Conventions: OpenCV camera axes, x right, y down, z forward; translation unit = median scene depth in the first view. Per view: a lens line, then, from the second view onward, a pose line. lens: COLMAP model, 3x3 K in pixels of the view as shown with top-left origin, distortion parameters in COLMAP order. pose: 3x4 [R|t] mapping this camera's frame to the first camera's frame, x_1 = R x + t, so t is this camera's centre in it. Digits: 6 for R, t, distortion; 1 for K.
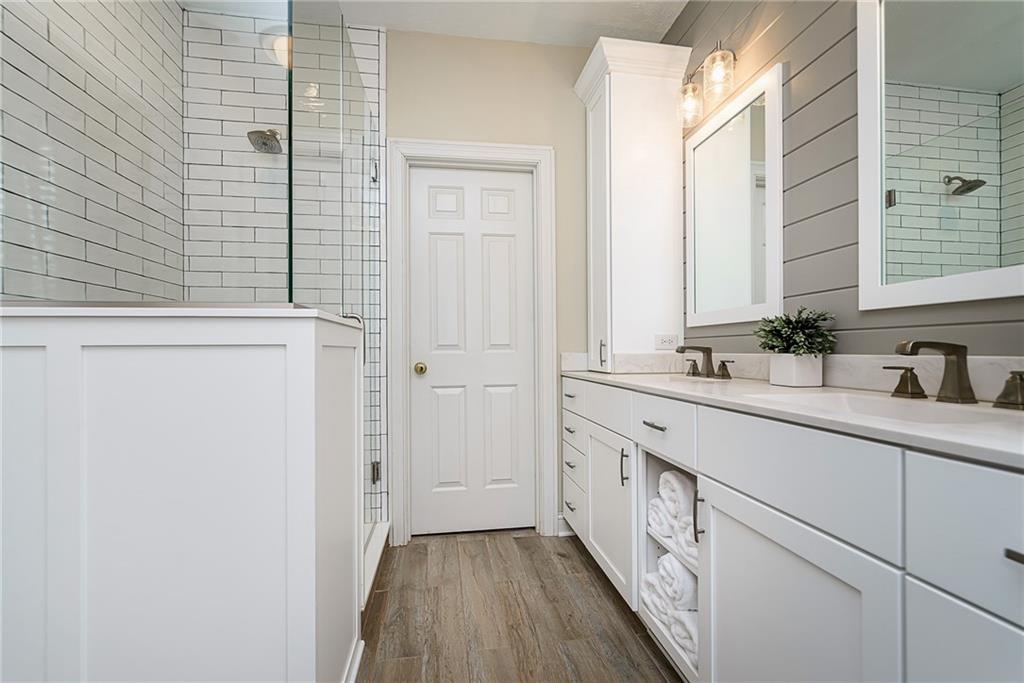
lens RADIAL K [[445.1, 0, 512.5], [0, 445.1, 345.1], [0, 0, 1]] dist [0.003087, 0.000140]
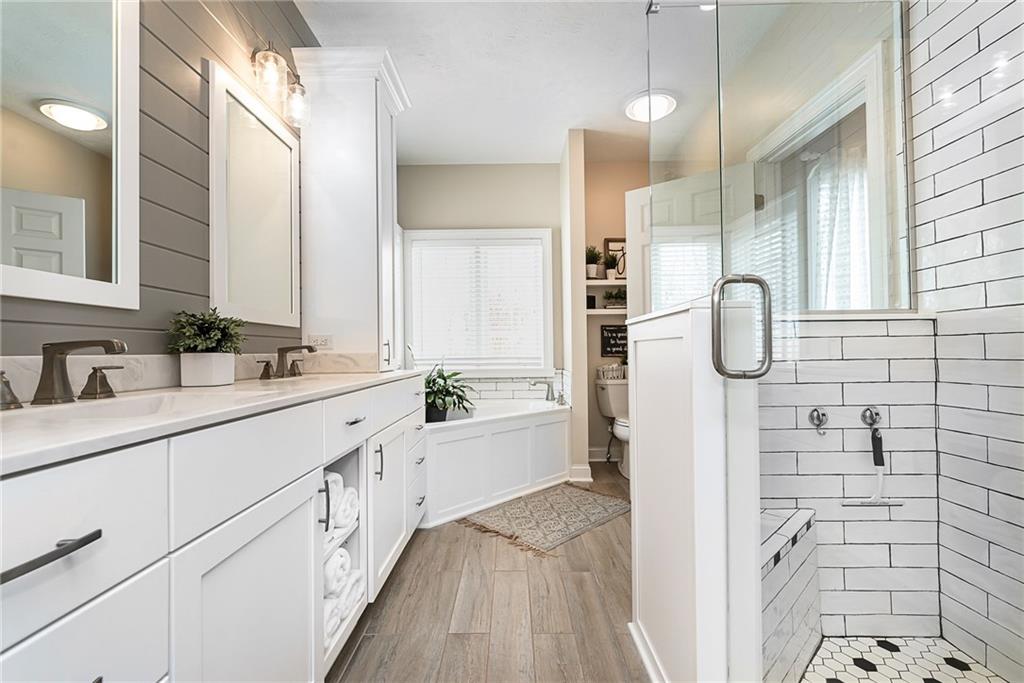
lens RADIAL K [[445.1, 0, 511.4], [0, 445.1, 345.0], [0, 0, 1]] dist [0.003087, 0.000140]
pose [[-0.986684, 0.007898, 0.162460, -0.186410], [0.004948, 0.999816, -0.018557, 0.020280], [-0.162576, -0.017506, -0.986541, 1.695754]]
